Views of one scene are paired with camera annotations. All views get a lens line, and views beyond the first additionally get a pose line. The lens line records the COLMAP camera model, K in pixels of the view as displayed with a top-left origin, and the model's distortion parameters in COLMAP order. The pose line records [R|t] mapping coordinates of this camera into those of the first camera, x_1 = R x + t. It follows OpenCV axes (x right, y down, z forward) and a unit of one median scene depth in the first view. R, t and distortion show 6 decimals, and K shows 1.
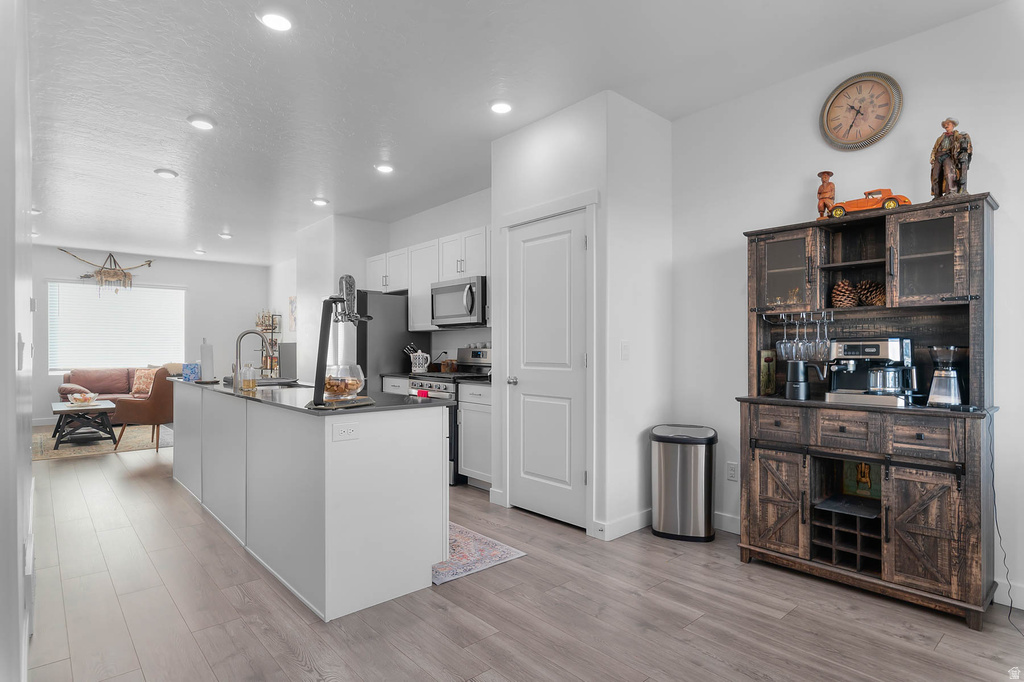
lens RADIAL K [[530.8, 0, 516.1], [0, 530.8, 350.8], [0, 0, 1]] dist [-0.006517, -0.000450]
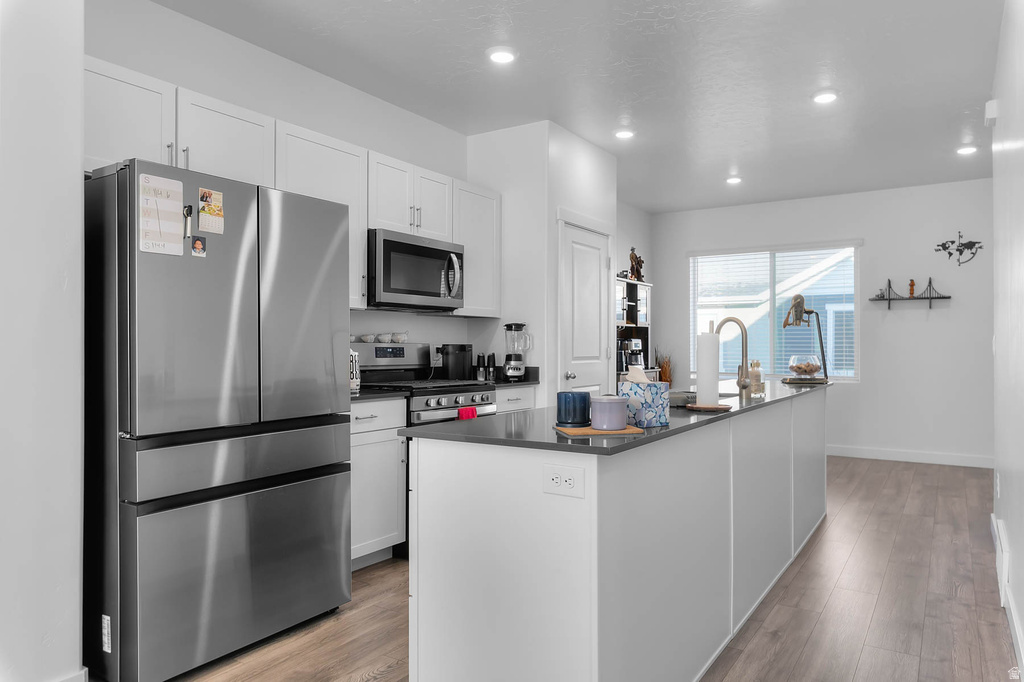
lens RADIAL K [[674.5, 0, 511.3], [0, 674.5, 336.4], [0, 0, 1]] dist [-0.011901, -0.002624]
pose [[-0.246374, 0.013875, 0.969075, -1.819261], [0.000991, 0.999901, -0.014064, 0.000715], [-0.969174, -0.002505, -0.246364, 2.110118]]
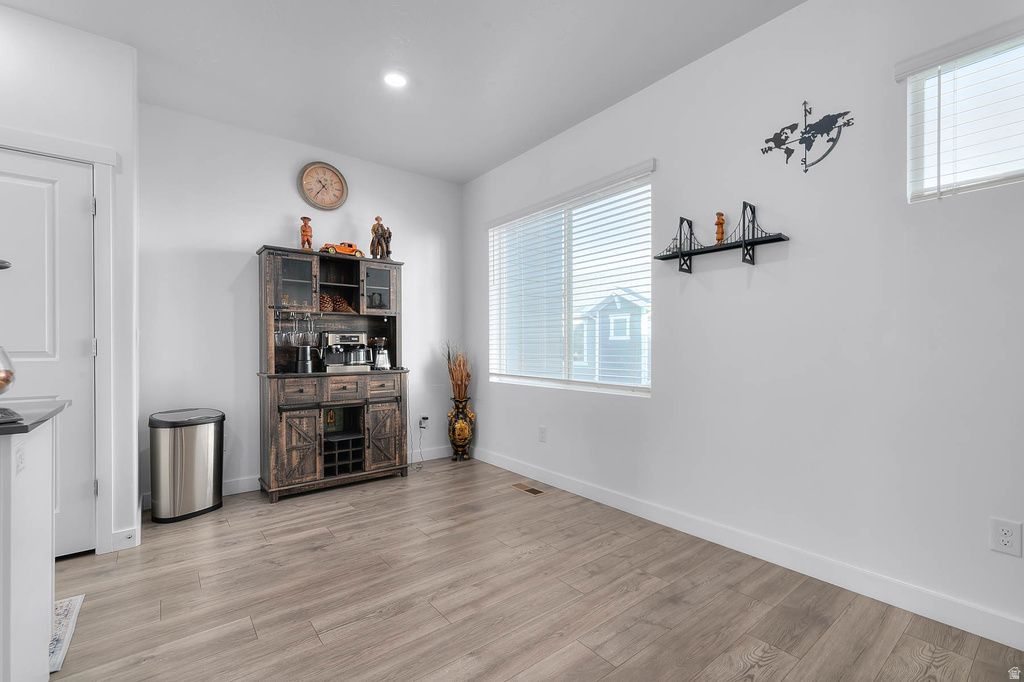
lens RADIAL K [[451.0, 0, 519.5], [0, 451.0, 347.0], [0, 0, 1]] dist [0.001713, 0.000256]
pose [[0.061036, 0.003545, 0.998129, -0.690039], [0.004762, 0.999981, -0.003843, 0.030852], [-0.998124, 0.004987, 0.061018, 0.370763]]
